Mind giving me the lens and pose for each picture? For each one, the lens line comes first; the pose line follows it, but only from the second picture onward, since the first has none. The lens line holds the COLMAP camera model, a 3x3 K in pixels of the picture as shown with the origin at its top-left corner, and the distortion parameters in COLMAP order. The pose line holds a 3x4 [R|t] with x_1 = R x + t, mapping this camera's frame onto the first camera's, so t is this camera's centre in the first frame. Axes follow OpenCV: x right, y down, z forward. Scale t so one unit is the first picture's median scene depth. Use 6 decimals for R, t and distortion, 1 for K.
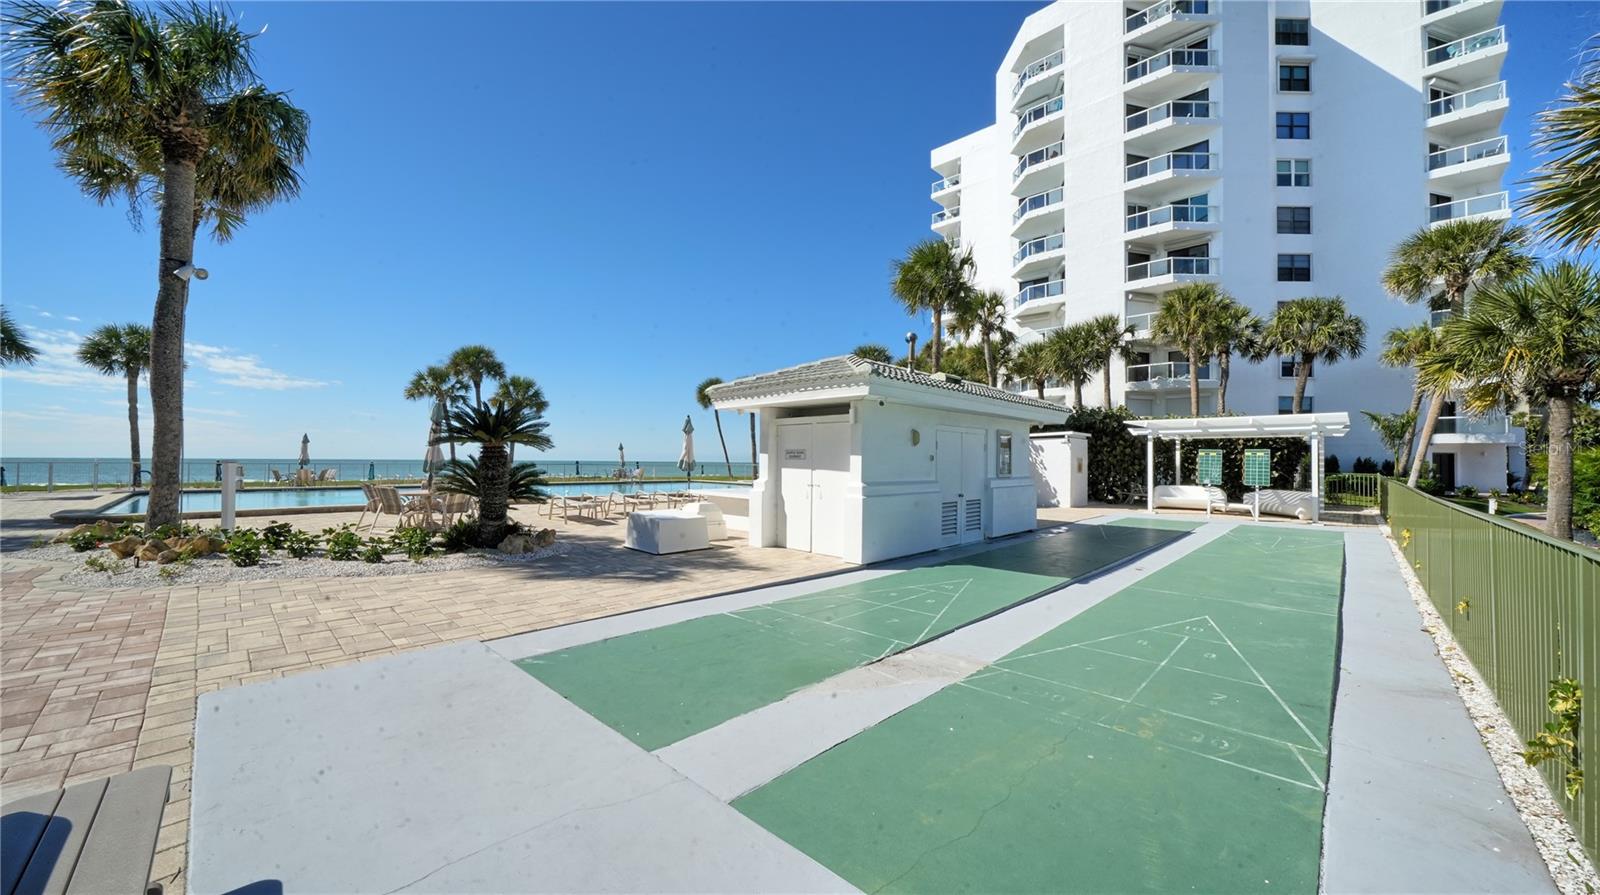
lens RADIAL K [[626.1, 0, 800.0], [0, 626.1, 447.5], [0, 0, 1]] dist [0.000402, 0.000048]
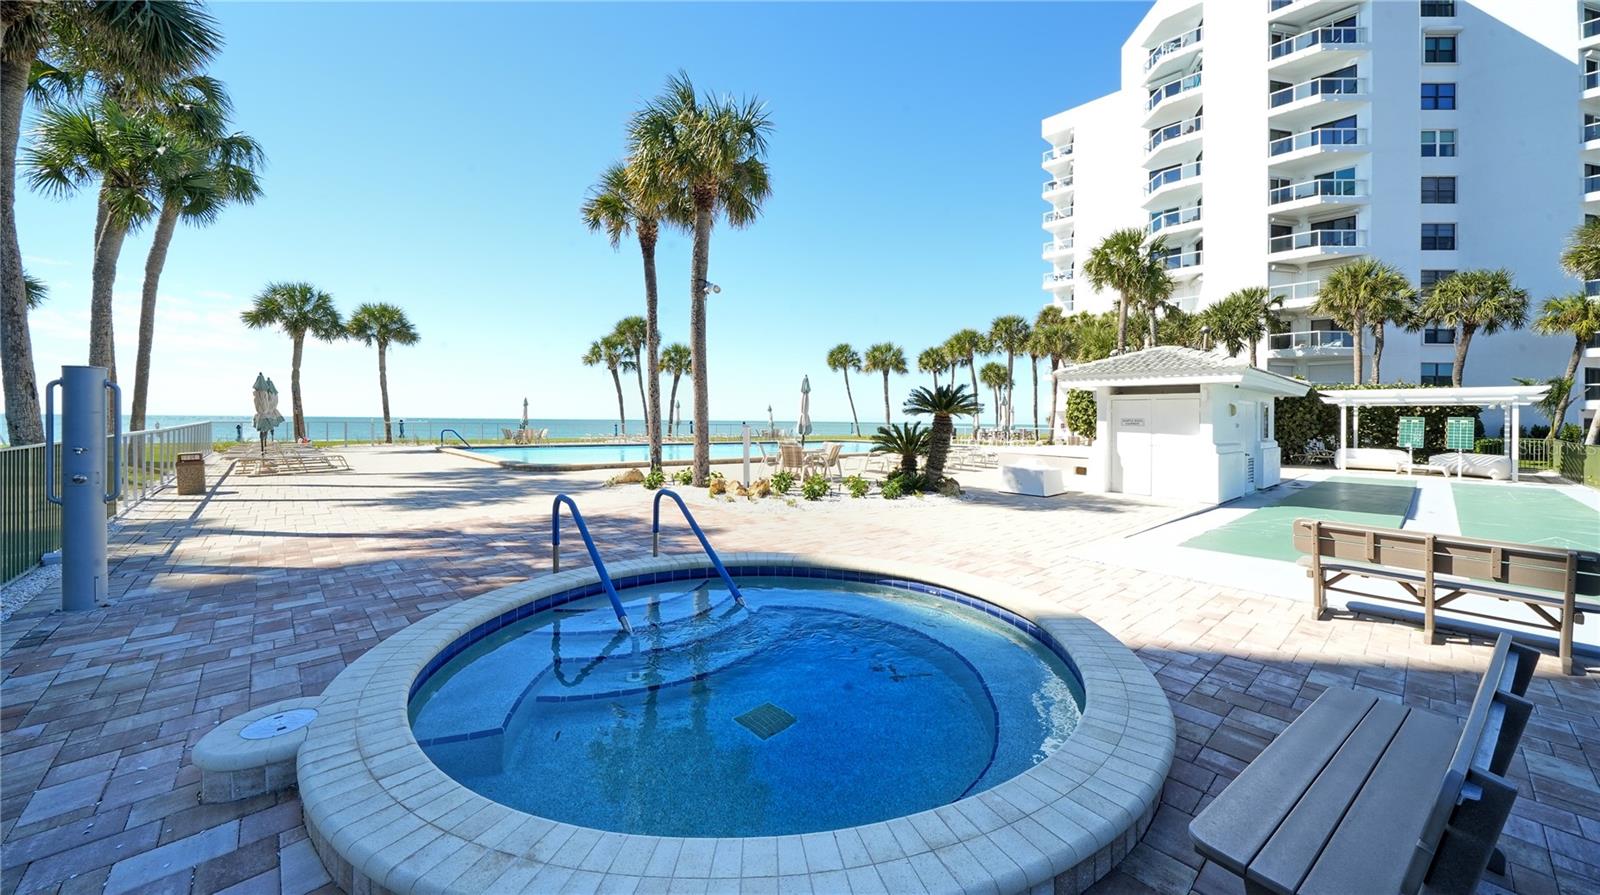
lens RADIAL K [[630.4, 0, 797.5], [0, 630.4, 415.8], [0, 0, 1]] dist [0.010505, -0.005028]
pose [[0.997771, 0.004797, -0.066561, -0.196664], [-0.003807, 0.999880, 0.014988, -0.006197], [0.066625, -0.014702, 0.997670, -0.114382]]
